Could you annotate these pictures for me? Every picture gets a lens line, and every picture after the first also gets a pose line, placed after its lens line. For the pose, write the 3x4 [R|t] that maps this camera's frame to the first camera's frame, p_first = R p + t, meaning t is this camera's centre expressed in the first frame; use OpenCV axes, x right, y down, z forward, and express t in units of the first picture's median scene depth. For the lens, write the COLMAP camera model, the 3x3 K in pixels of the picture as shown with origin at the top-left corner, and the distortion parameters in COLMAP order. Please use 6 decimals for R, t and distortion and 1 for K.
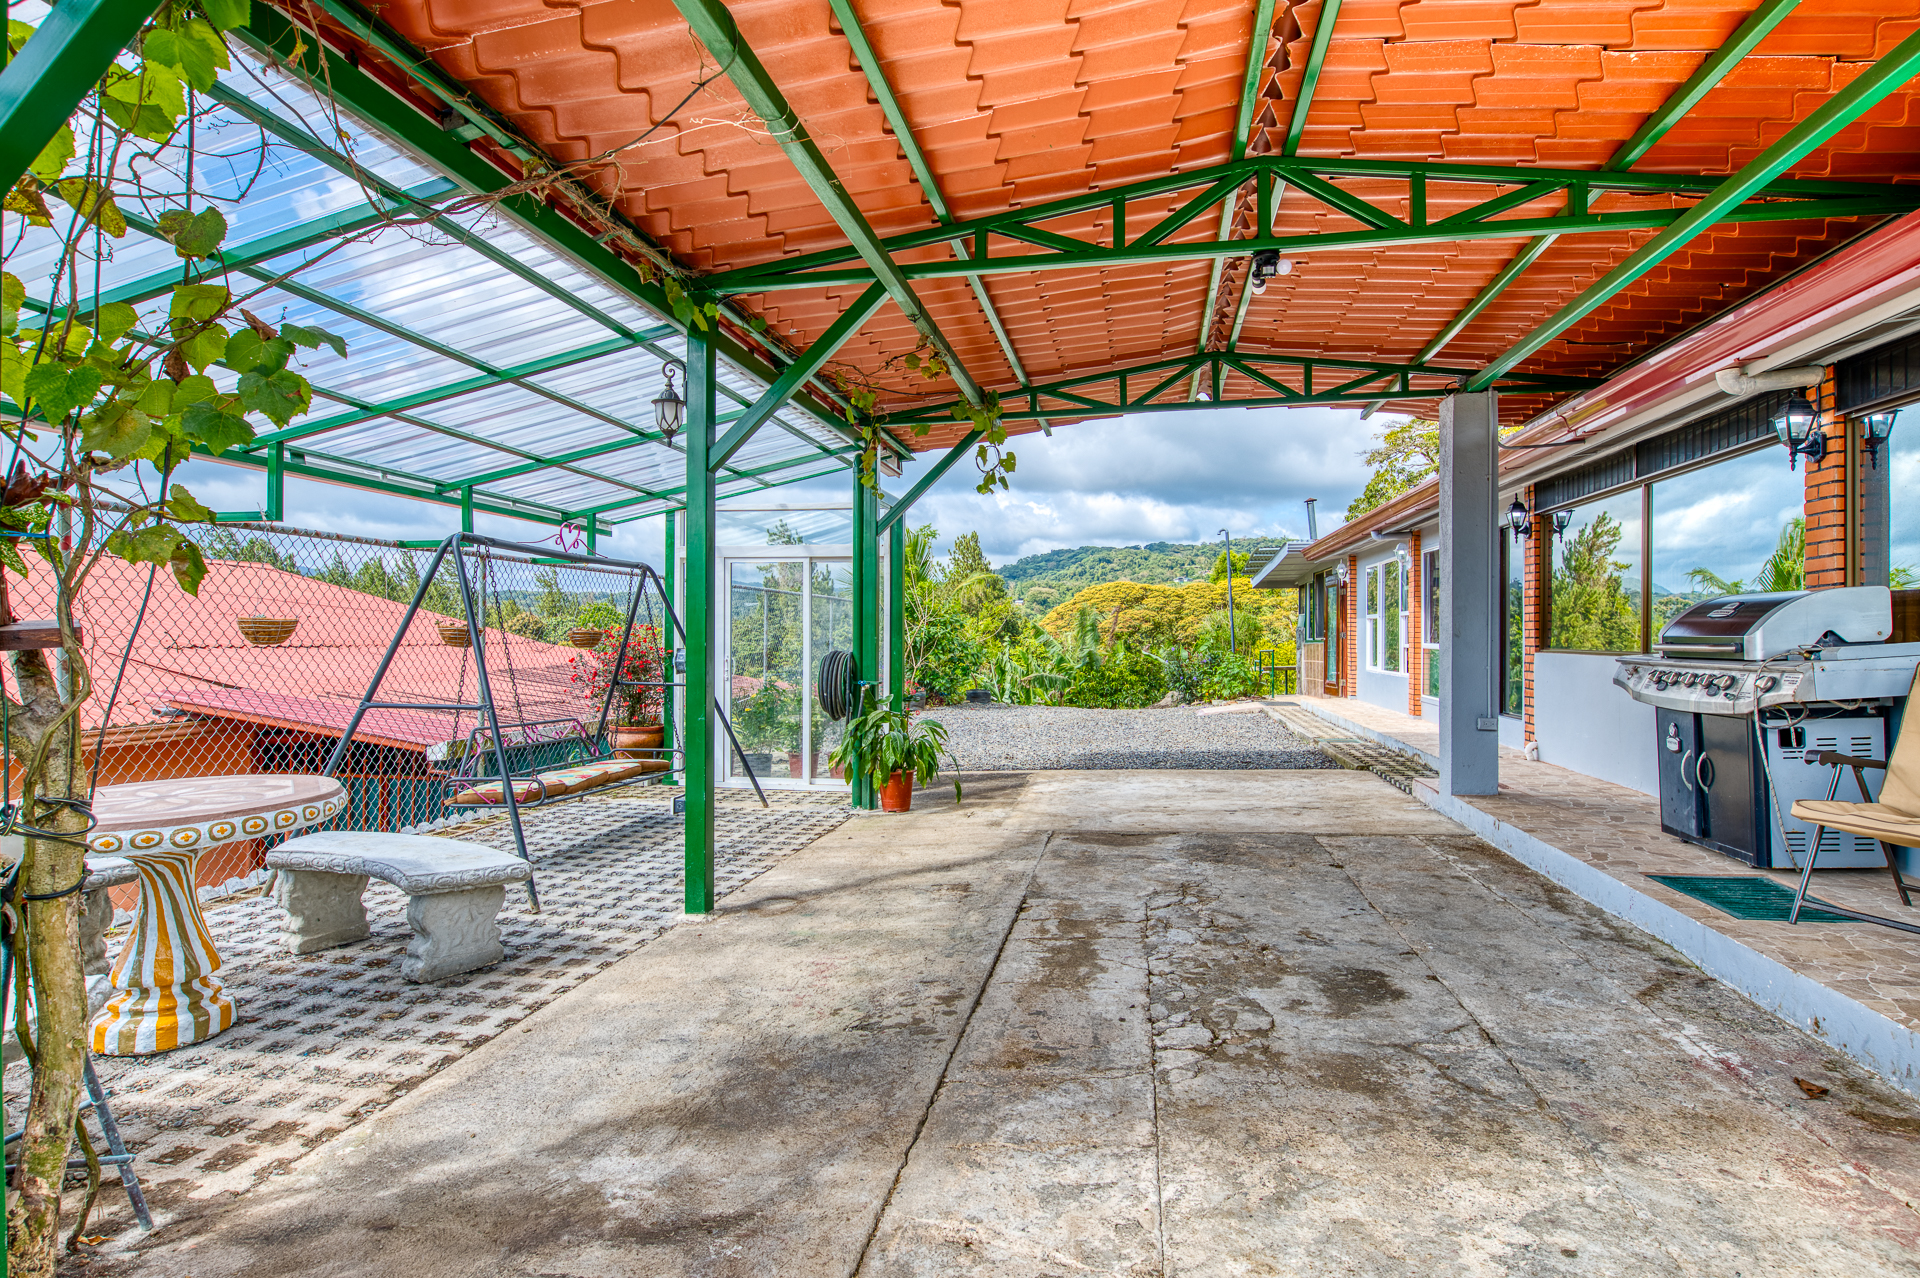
lens RADIAL K [[999.1, 0, 950.2], [0, 999.1, 616.4], [0, 0, 1]] dist [-0.006026, -0.008456]
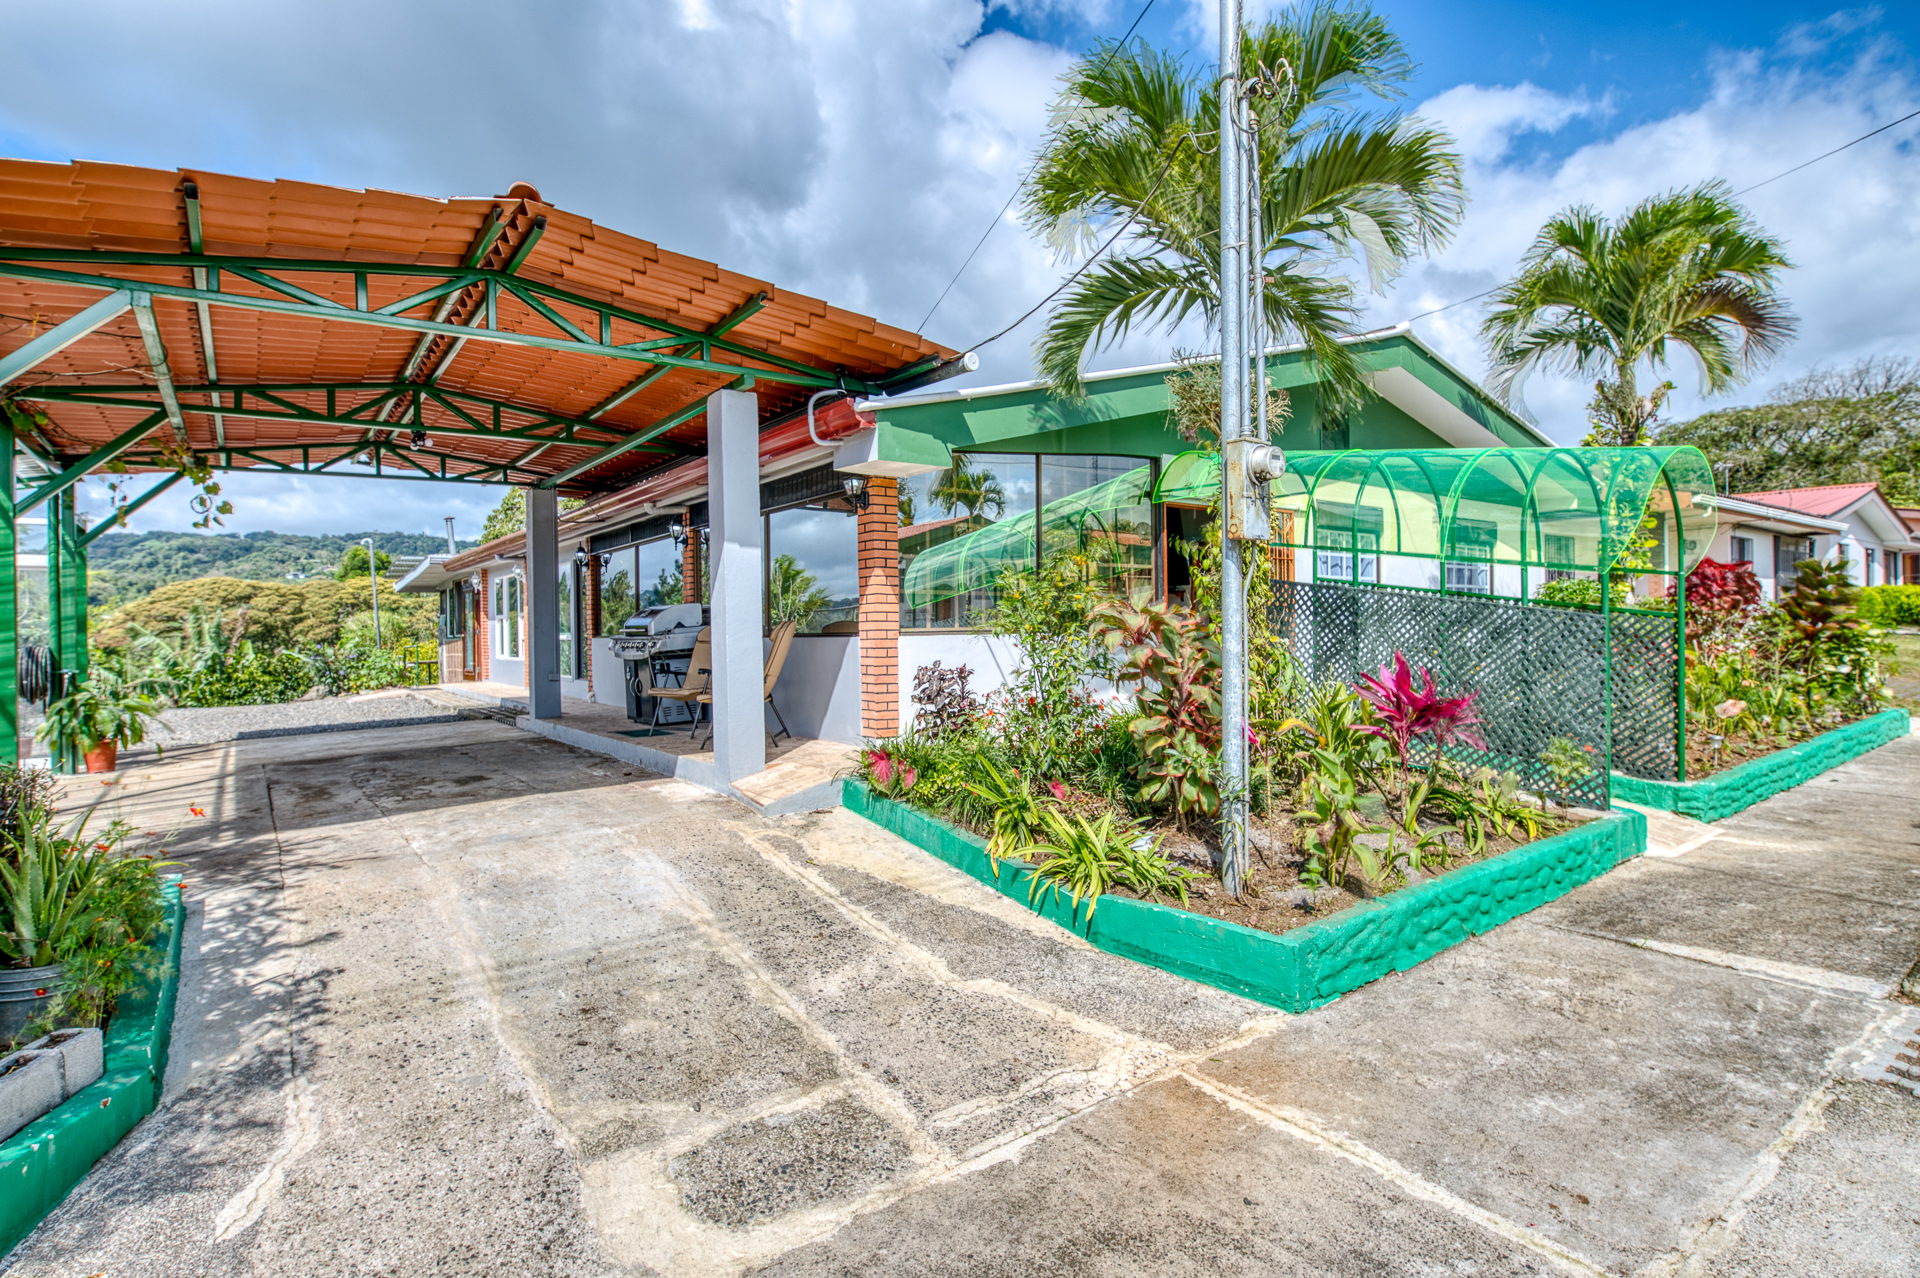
lens RADIAL K [[999.1, 0, 966.8], [0, 999.1, 643.1], [0, 0, 1]] dist [-0.006026, -0.008456]
pose [[0.681143, -0.020076, 0.731875, -0.289652], [0.001442, 0.999659, 0.026079, 0.002130], [-0.732149, -0.016708, 0.680940, -0.838132]]
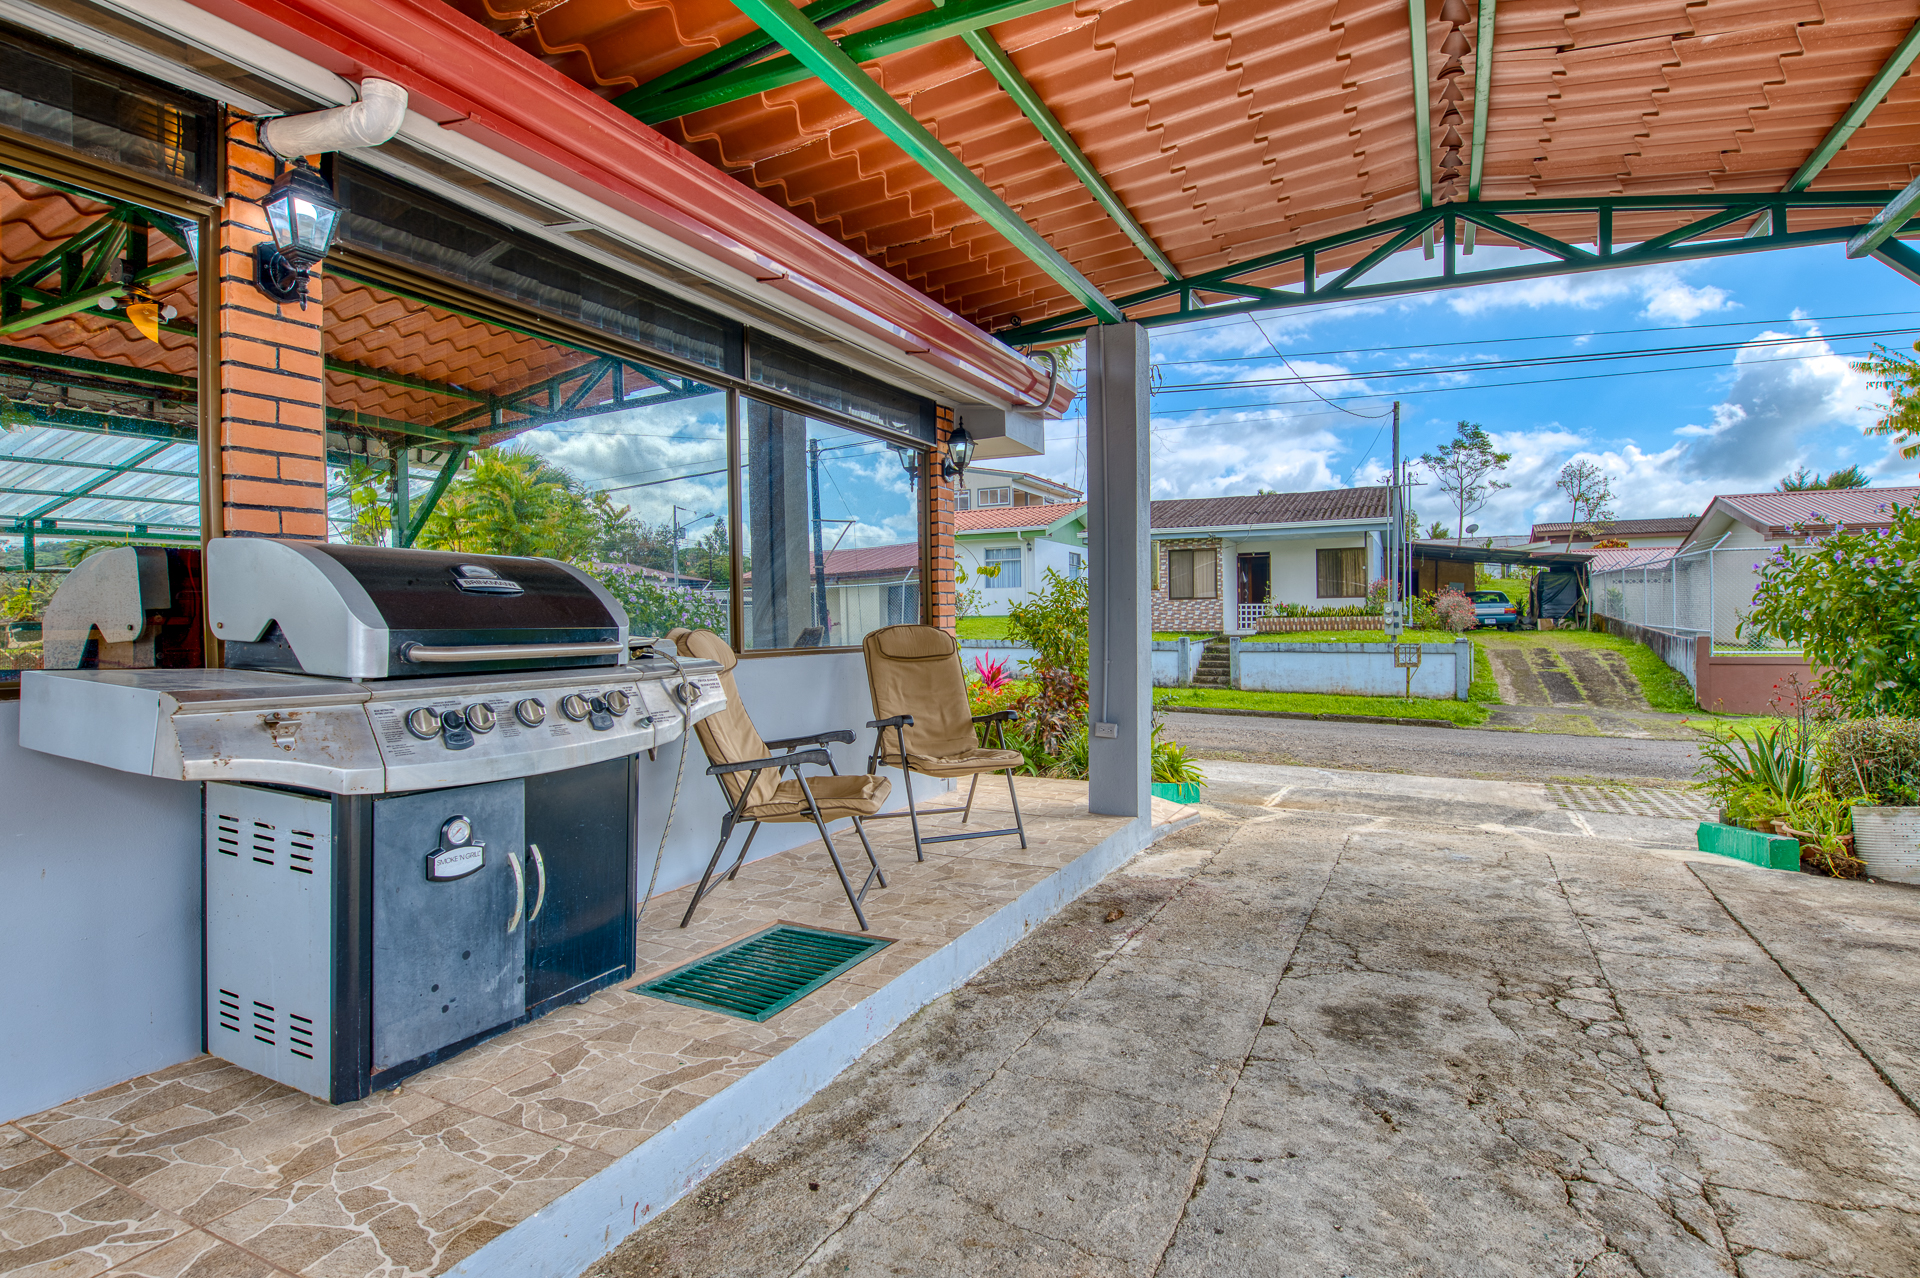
lens RADIAL K [[999.1, 0, 963.6], [0, 999.1, 631.3], [0, 0, 1]] dist [-0.006026, -0.008456]
pose [[-0.966879, 0.009333, 0.255066, 0.324180], [0.006510, 0.999908, -0.011910, 0.023754], [-0.255154, -0.009855, -0.966850, 1.186581]]
